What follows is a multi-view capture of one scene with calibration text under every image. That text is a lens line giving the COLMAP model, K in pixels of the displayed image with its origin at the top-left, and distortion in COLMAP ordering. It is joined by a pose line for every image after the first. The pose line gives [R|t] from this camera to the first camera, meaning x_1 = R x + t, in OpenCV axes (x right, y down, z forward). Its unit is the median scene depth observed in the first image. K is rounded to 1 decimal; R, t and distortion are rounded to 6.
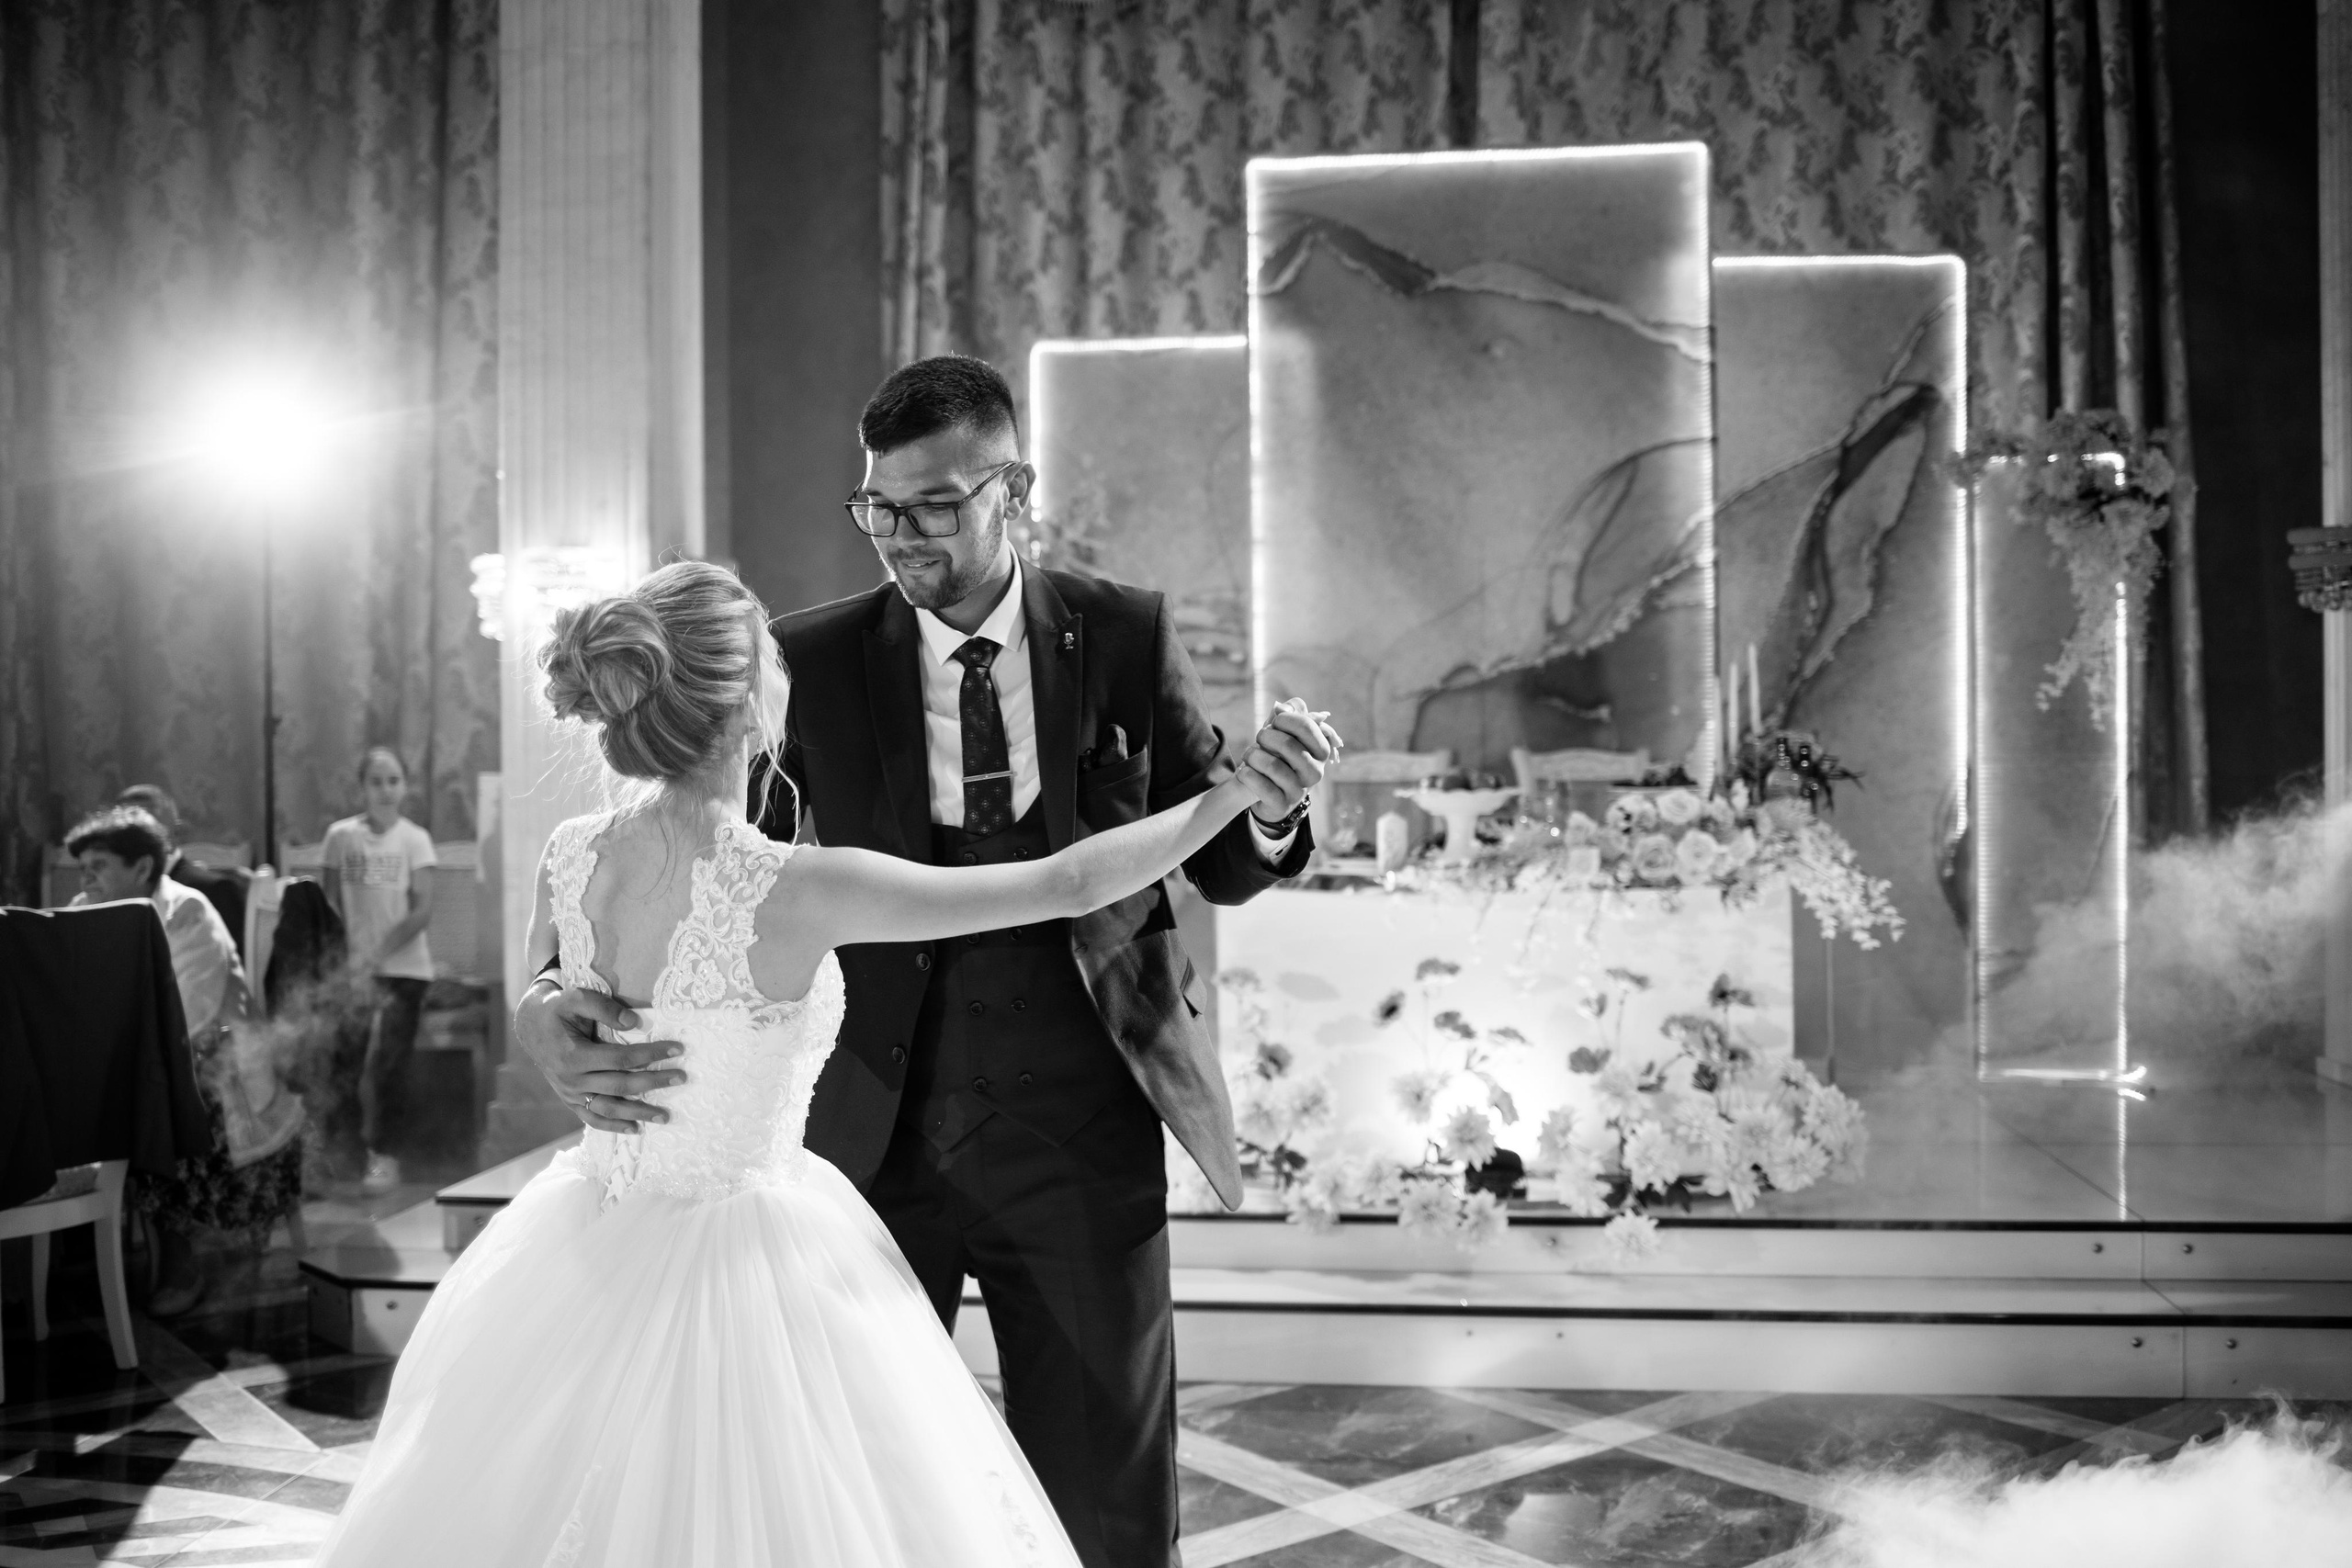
lens RADIAL K [[2275.2, 0, 1162.4], [0, 2275.2, 763.6], [0, 0, 1]] dist [-0.037667, 0.000000]
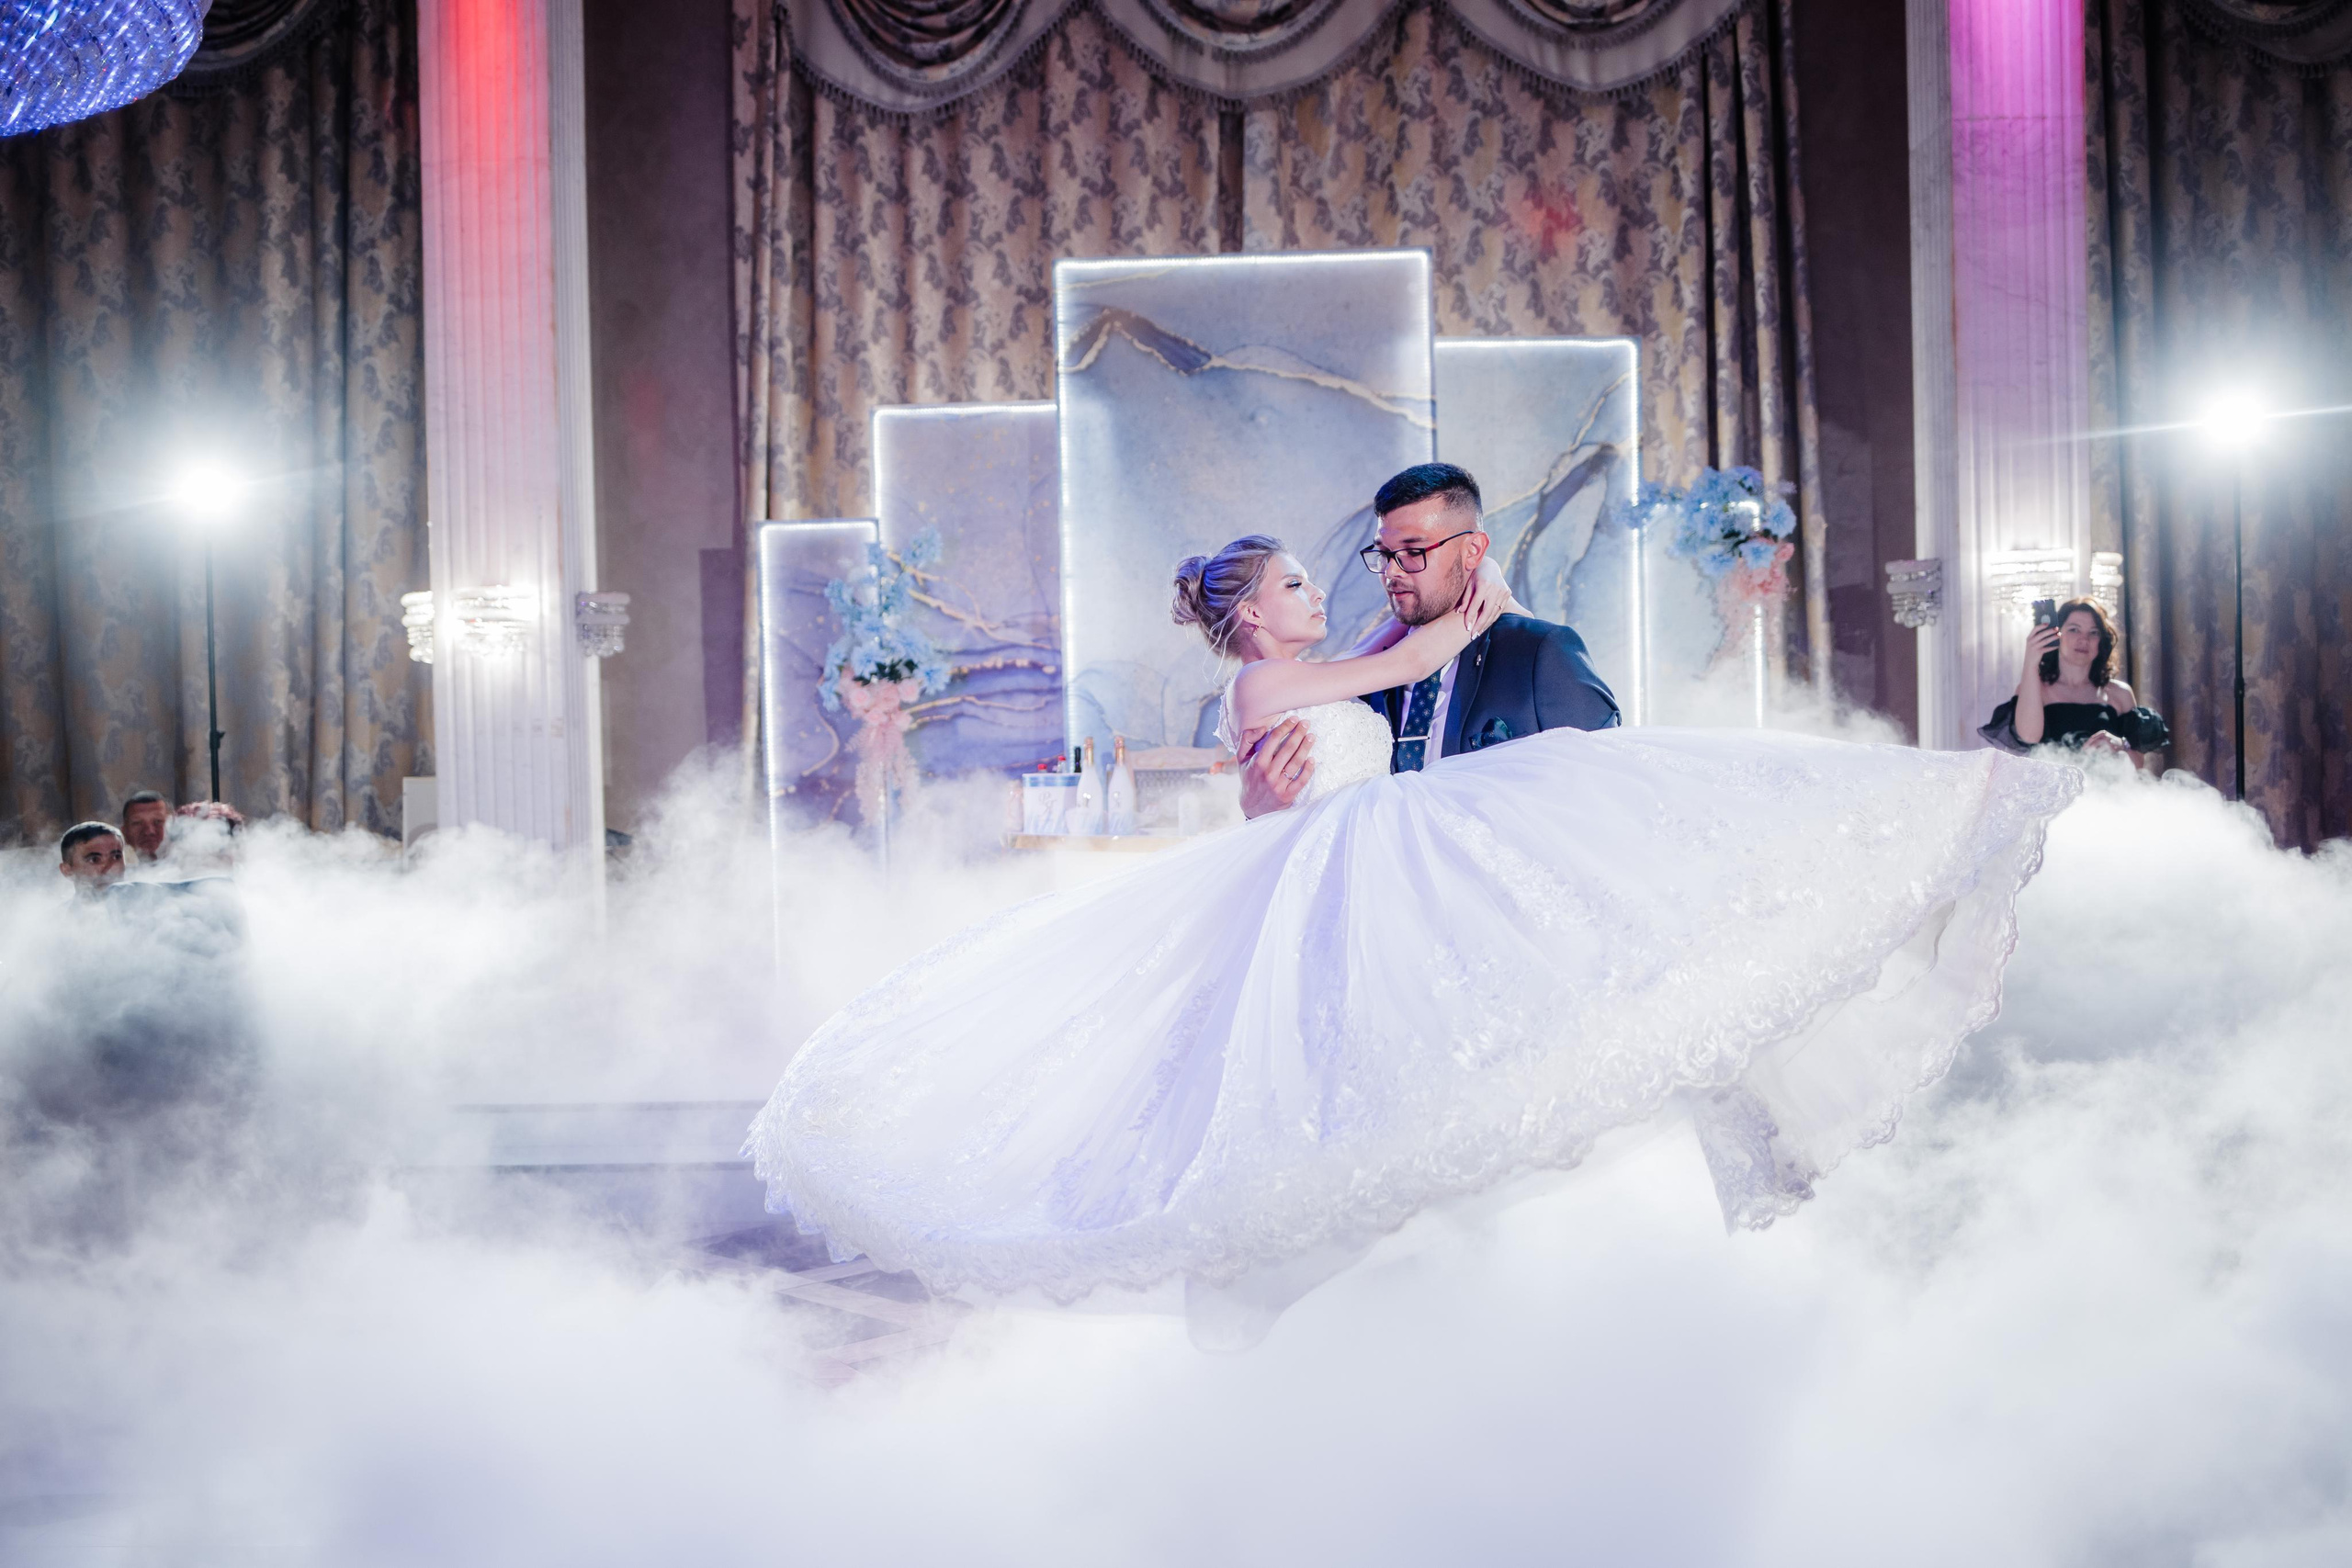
lens RADIAL K [[2413.5, 0, 1120.3], [0, 2413.5, 817.1], [0, 0, 1]] dist [-0.044516, 0.000000]
pose [[0.996080, -0.015837, 0.087028, -0.044247], [0.014194, 0.999710, 0.019466, 0.006637], [-0.087311, -0.018155, 0.996016, -0.287295]]
